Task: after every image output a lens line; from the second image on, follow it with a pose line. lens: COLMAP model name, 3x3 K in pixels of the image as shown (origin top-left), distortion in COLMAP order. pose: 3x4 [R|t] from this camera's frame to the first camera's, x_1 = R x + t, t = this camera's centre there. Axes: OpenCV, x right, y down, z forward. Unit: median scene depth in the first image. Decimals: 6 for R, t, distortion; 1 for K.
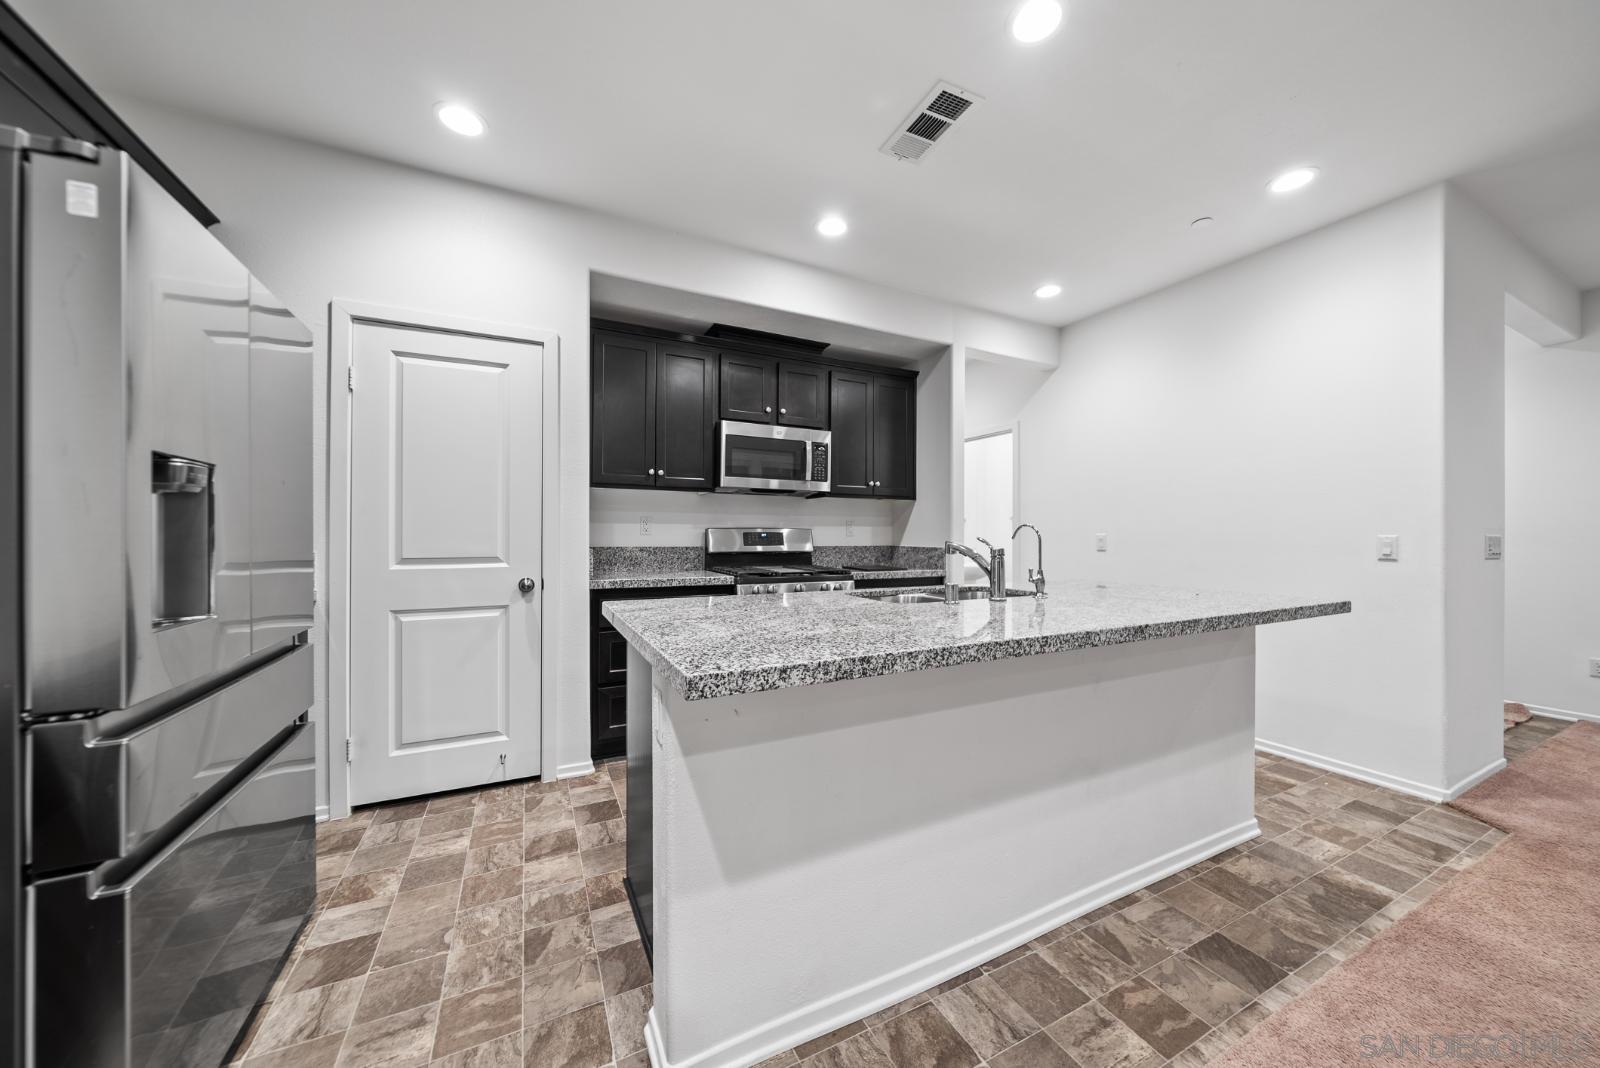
lens RADIAL K [[556.5, 0, 817.6], [0, 556.5, 538.6], [0, 0, 1]] dist [-0.000432, -0.000037]
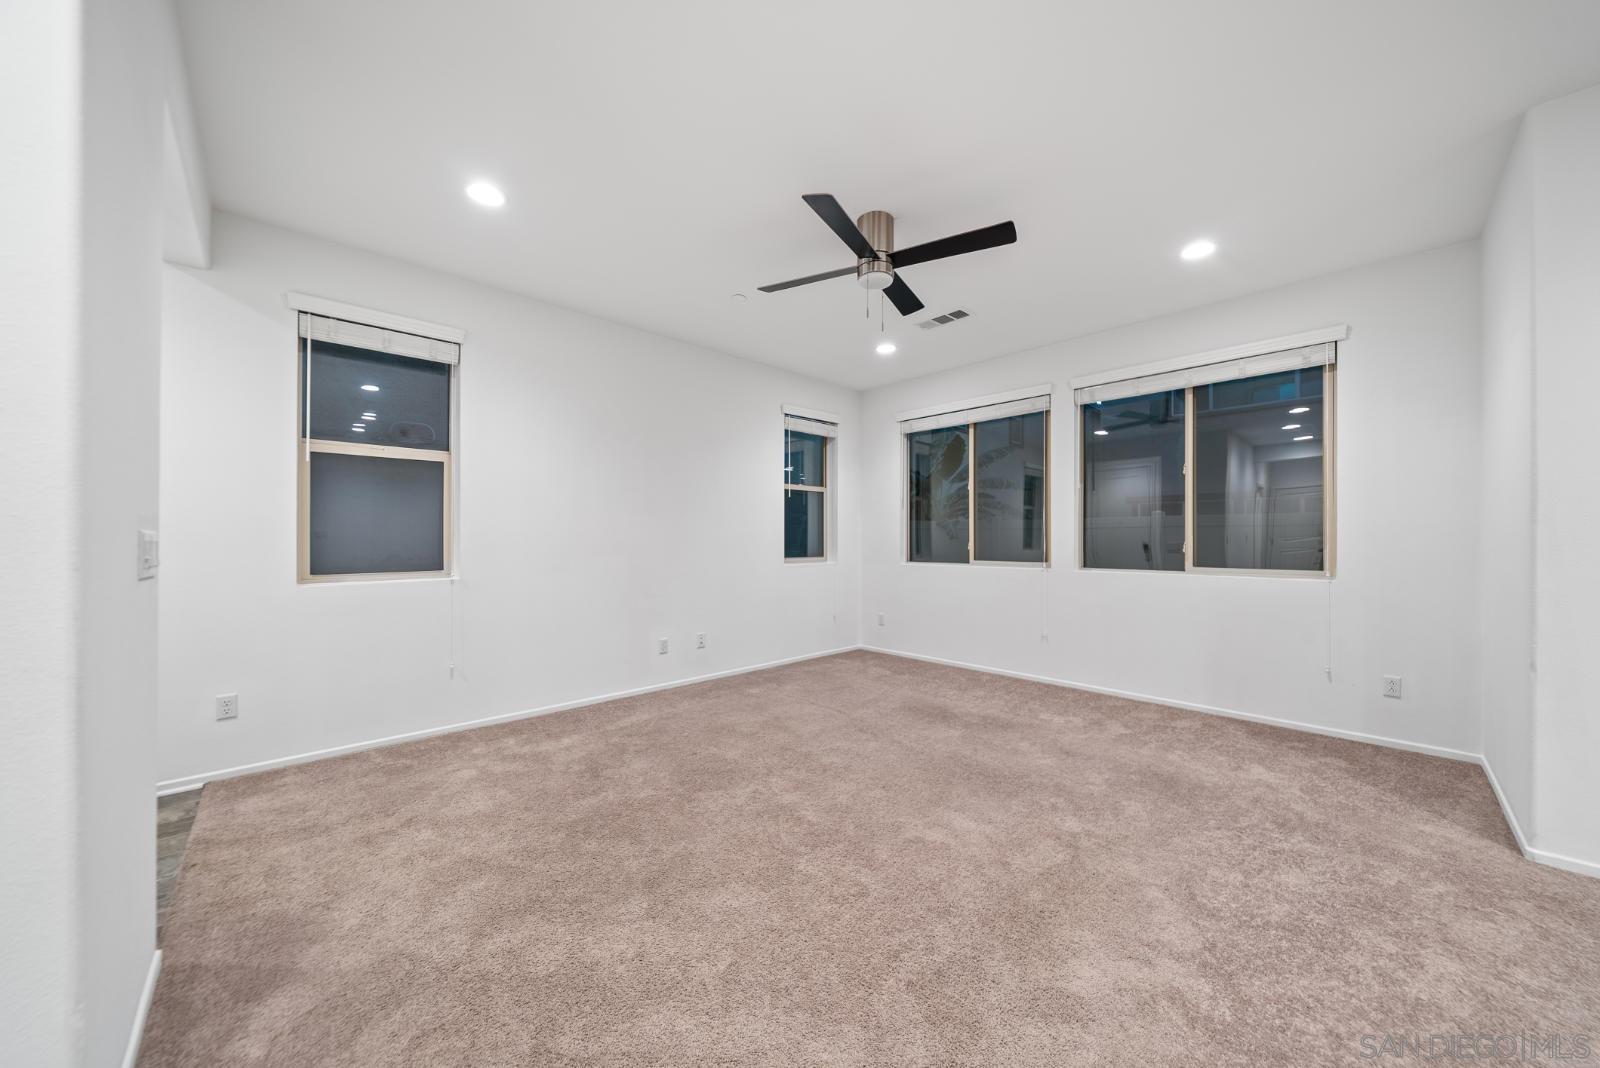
lens RADIAL K [[556.5, 0, 817.6], [0, 556.5, 538.6], [0, 0, 1]] dist [-0.000432, -0.000037]
pose [[-0.286562, 0.000514, 0.958062, 0.562280], [0.000030, 1.000000, -0.000528, -0.000920], [-0.958062, -0.000123, -0.286562, 0.567048]]
